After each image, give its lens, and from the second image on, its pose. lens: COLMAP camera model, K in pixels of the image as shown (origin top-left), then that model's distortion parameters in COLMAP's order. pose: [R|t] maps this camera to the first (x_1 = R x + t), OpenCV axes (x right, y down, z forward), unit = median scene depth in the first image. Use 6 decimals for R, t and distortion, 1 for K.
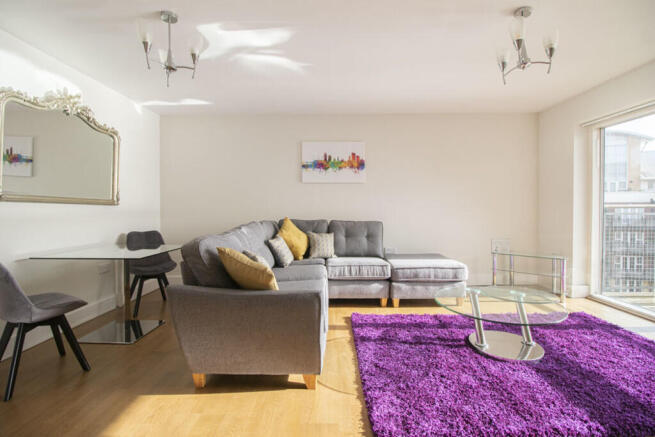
lens RADIAL K [[296.0, 0, 329.1], [0, 296.0, 211.4], [0, 0, 1]] dist [-0.016838, -0.000486]
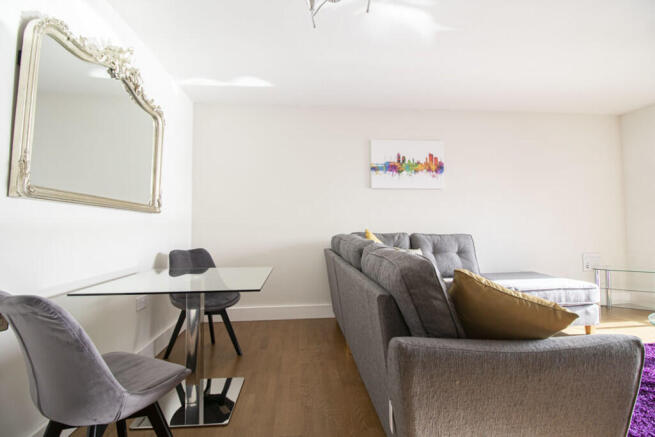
lens RADIAL K [[305.0, 0, 330.3], [0, 305.0, 211.7], [0, 0, 1]] dist [-0.016948, -0.000067]
pose [[0.995441, -0.001294, 0.095369, -0.341694], [0.006731, 0.998368, -0.056711, 0.018847], [-0.095140, 0.057094, 0.993825, 0.202013]]
